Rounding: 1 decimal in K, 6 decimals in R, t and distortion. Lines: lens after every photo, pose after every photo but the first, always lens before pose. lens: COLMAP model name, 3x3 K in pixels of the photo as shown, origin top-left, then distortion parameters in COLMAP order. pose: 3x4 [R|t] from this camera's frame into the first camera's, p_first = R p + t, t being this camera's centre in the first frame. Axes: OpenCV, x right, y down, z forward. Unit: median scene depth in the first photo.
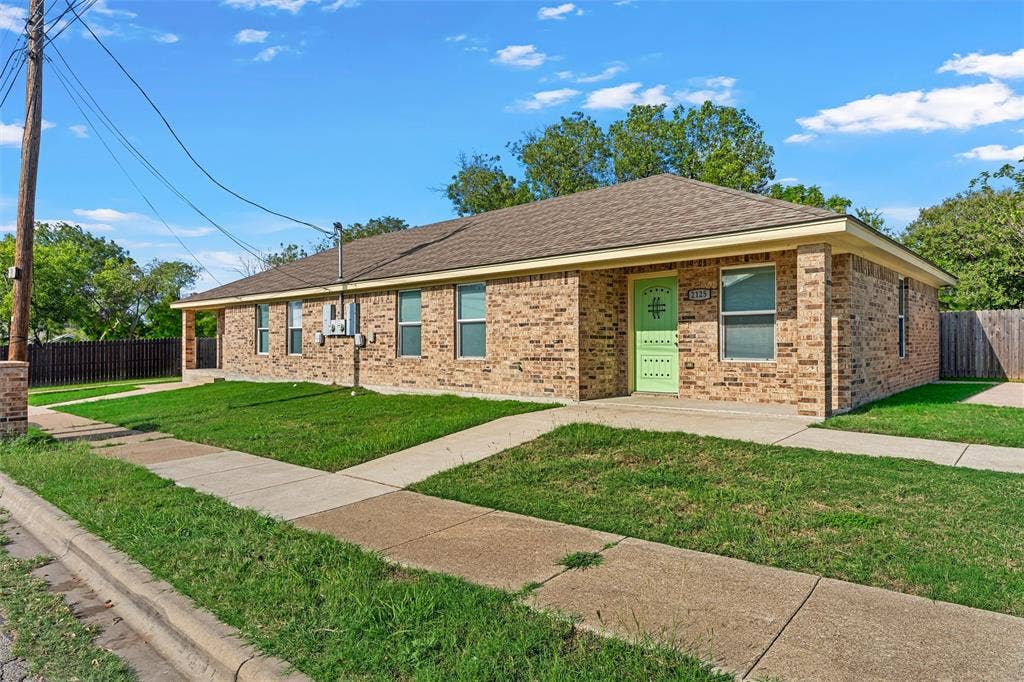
lens RADIAL K [[518.5, 0, 512.0], [0, 518.5, 341.0], [0, 0, 1]] dist [0.001590, -0.000107]
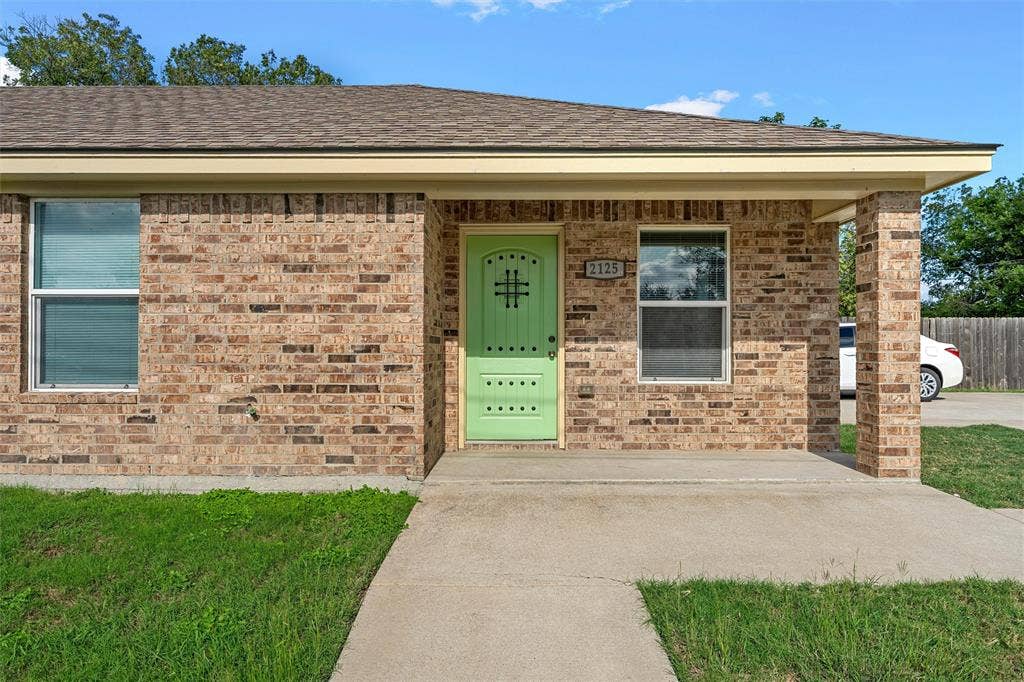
lens RADIAL K [[622.0, 0, 512.0], [0, 622.0, 341.0], [0, 0, 1]] dist [0.000849, 0.000541]
pose [[0.767225, 0.010837, 0.641286, -0.173288], [-0.008635, 0.999941, -0.006567, -0.003570], [-0.641319, -0.000499, 0.767274, 0.560176]]
